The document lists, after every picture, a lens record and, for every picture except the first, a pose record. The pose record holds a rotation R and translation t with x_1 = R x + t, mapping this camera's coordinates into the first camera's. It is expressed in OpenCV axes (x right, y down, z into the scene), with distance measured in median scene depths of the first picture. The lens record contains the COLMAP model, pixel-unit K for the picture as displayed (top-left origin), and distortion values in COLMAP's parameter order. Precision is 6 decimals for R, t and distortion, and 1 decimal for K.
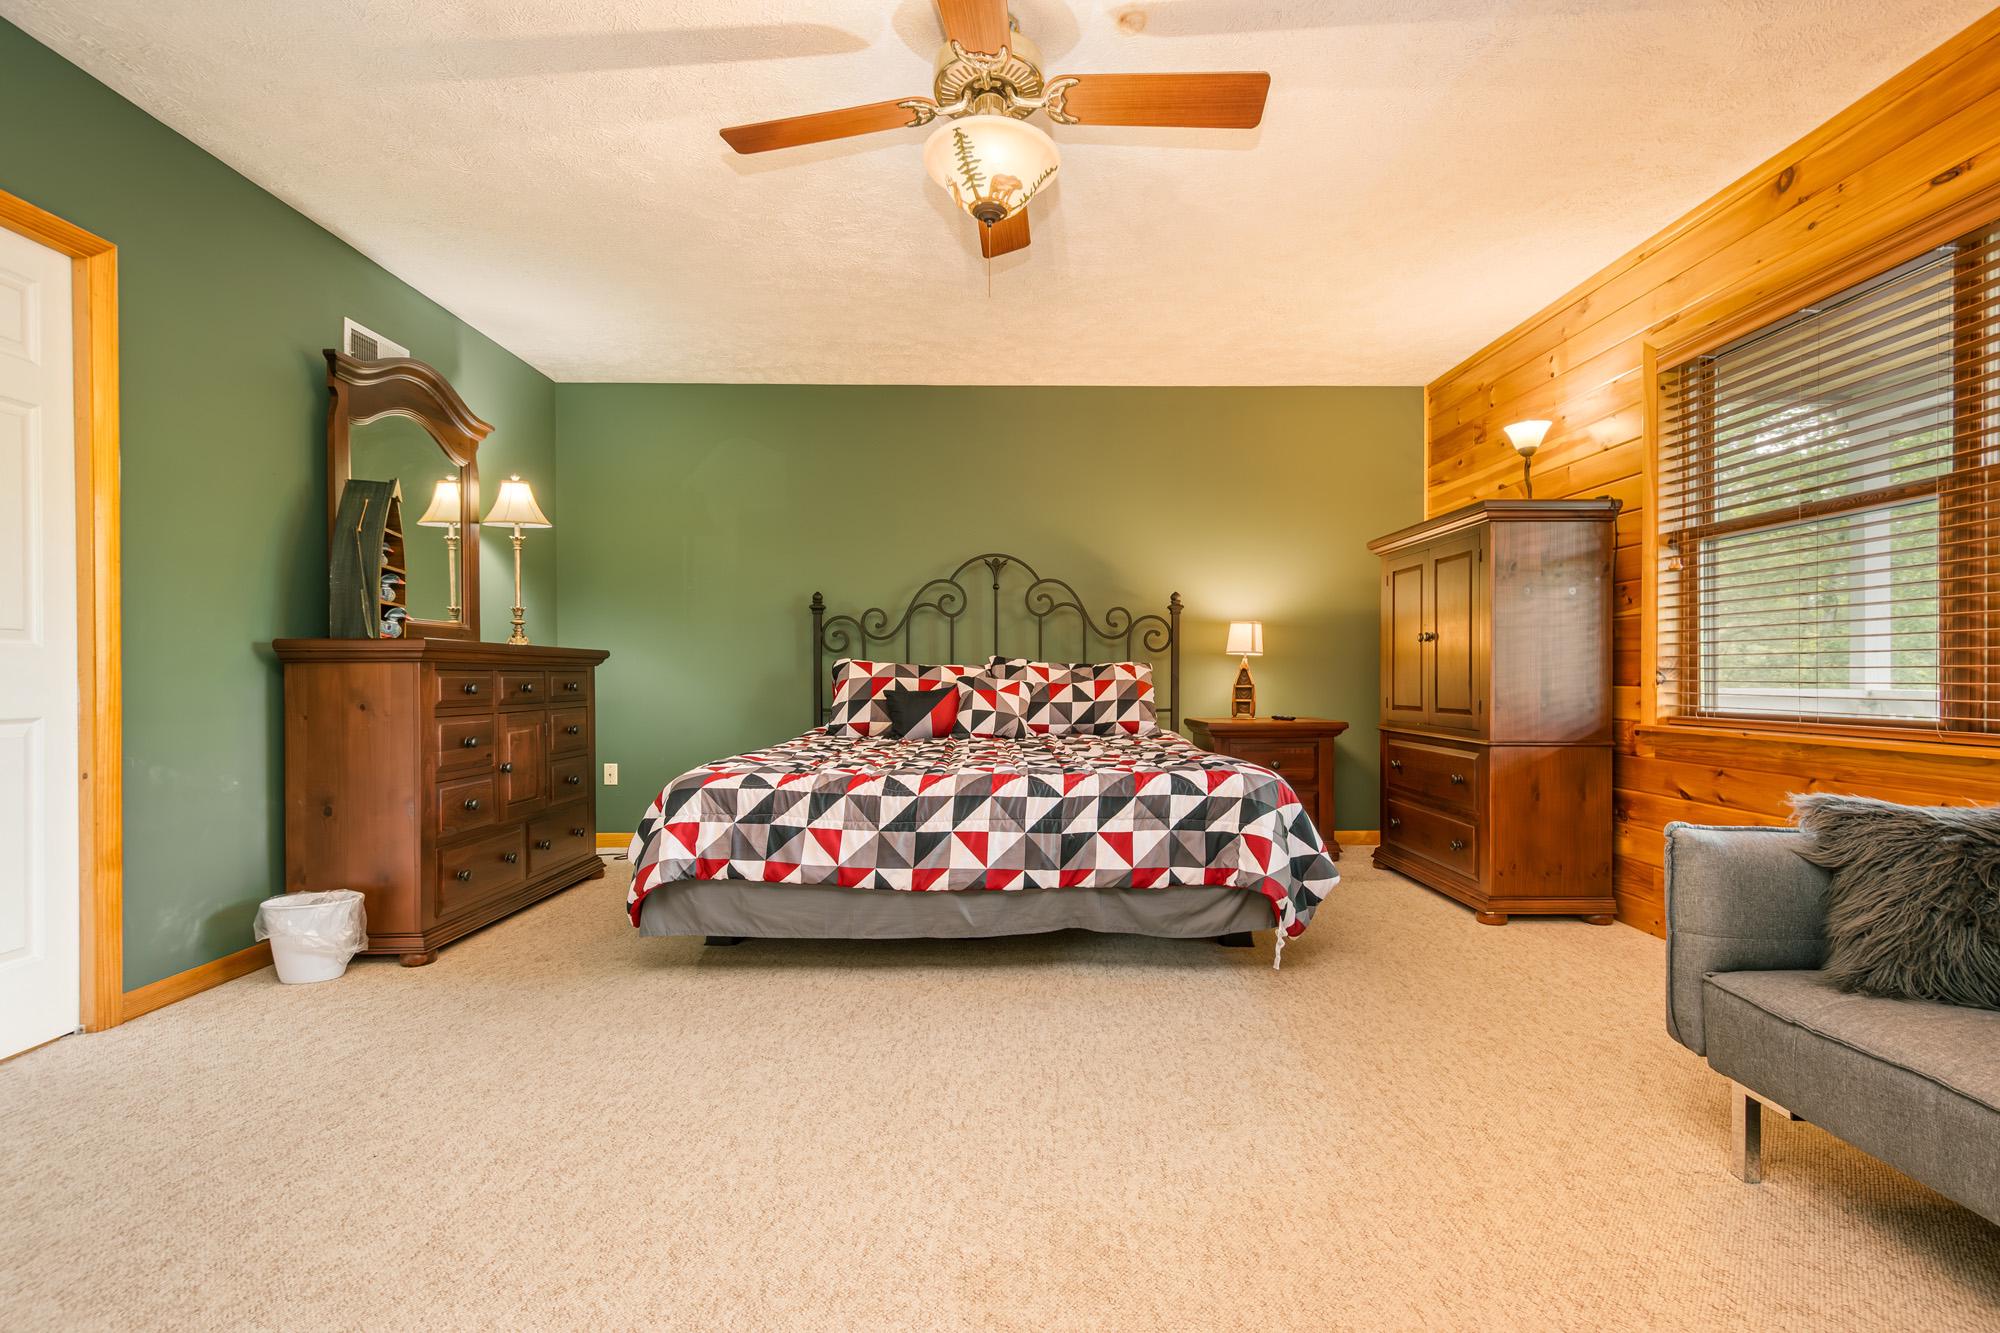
lens RADIAL K [[886.4, 0, 1002.4], [0, 886.4, 679.5], [0, 0, 1]] dist [0.009975, -0.003499]
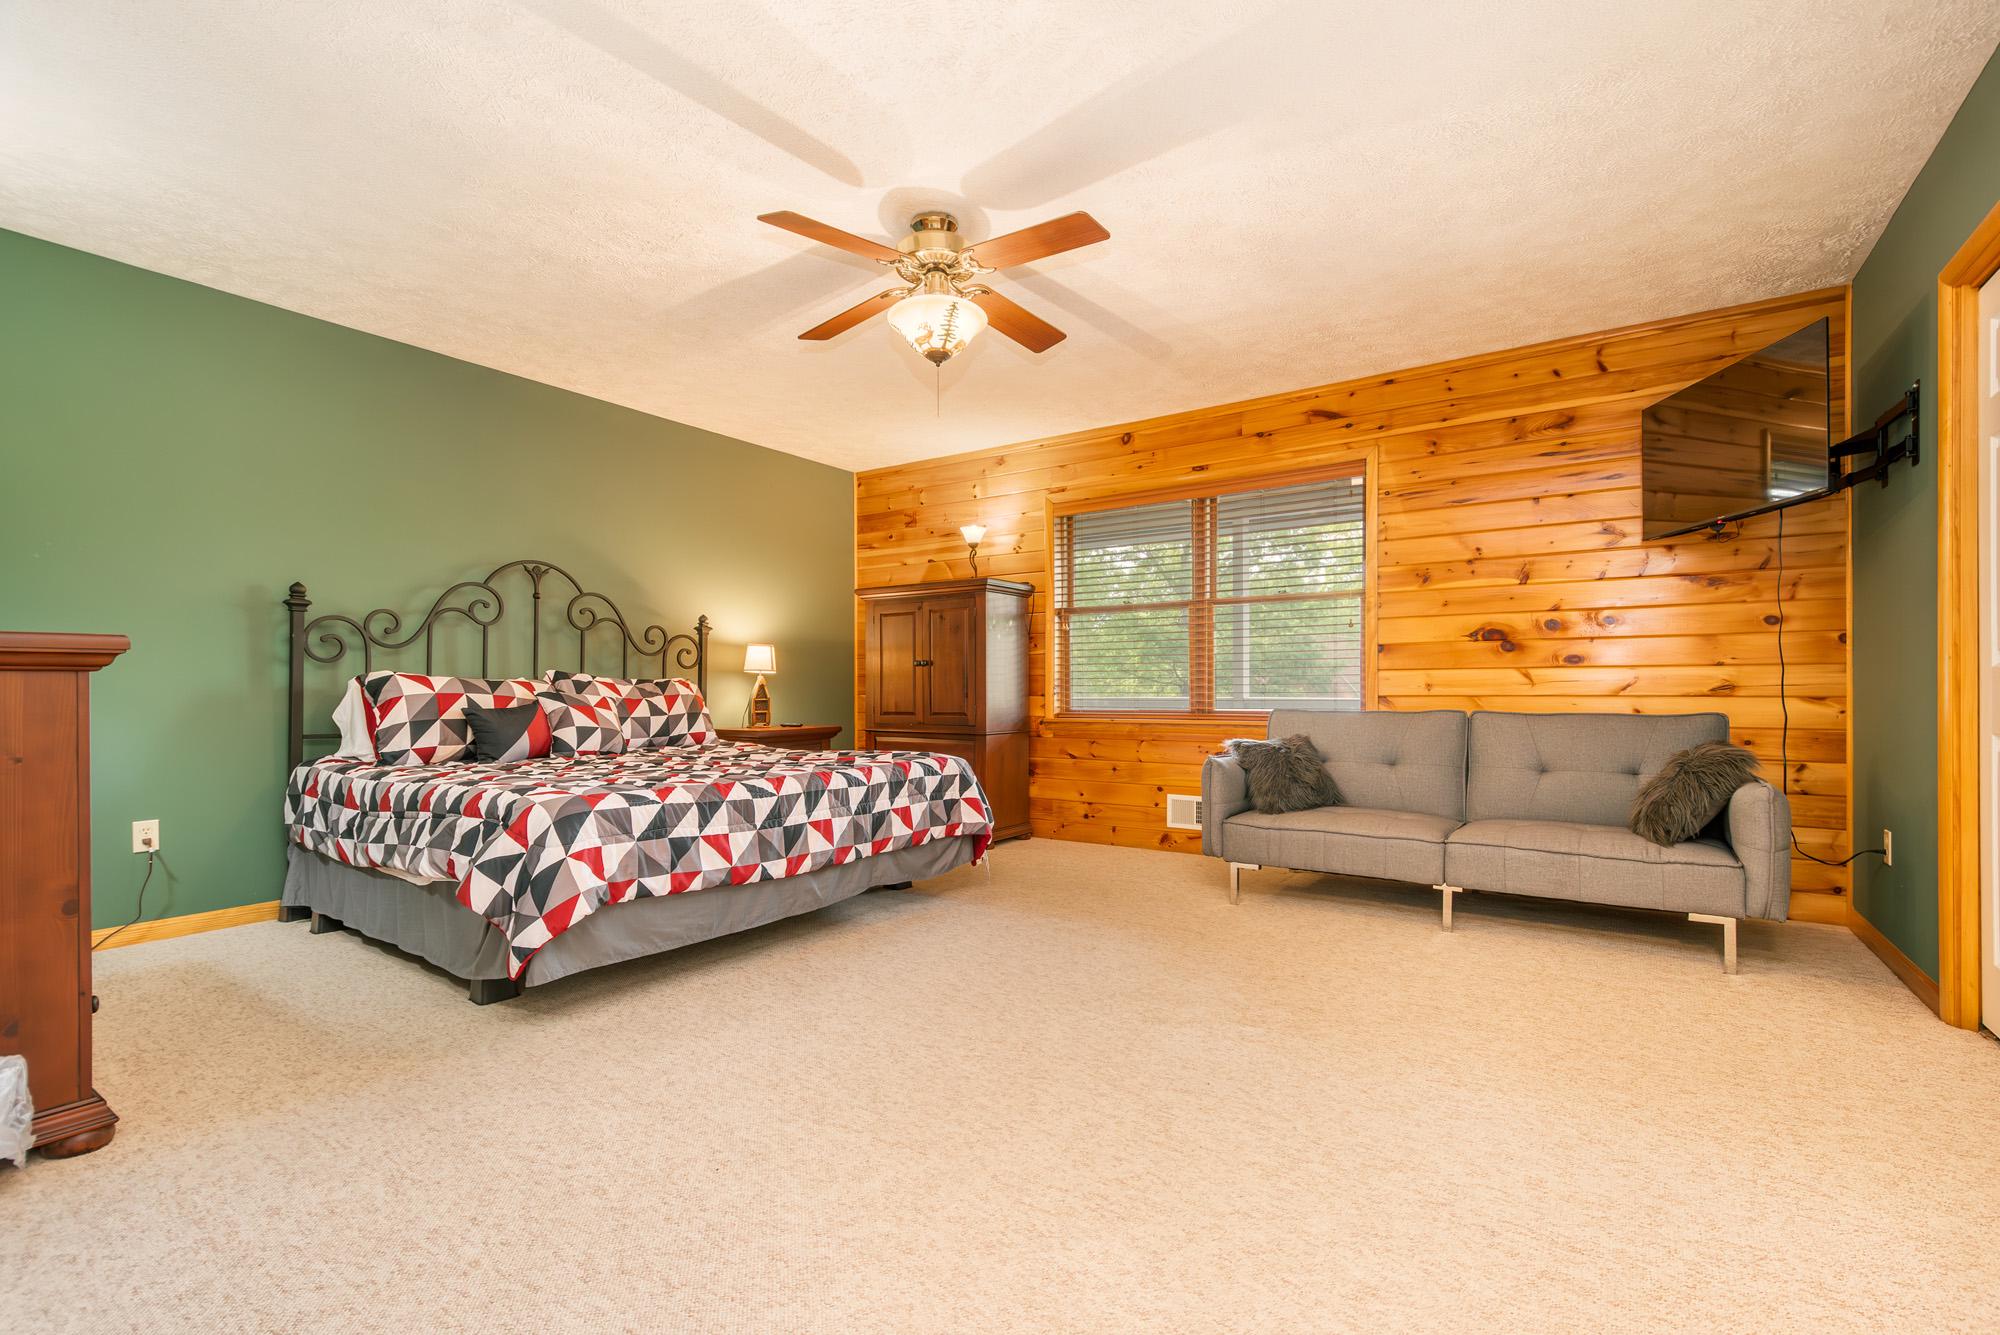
lens RADIAL K [[886.4, 0, 1020.8], [0, 886.4, 682.9], [0, 0, 1]] dist [0.009975, -0.003499]
pose [[0.560900, 0.005352, 0.827866, -0.734410], [0.006216, 0.999924, -0.010676, 0.000170], [-0.827860, 0.011134, 0.560824, 0.082063]]
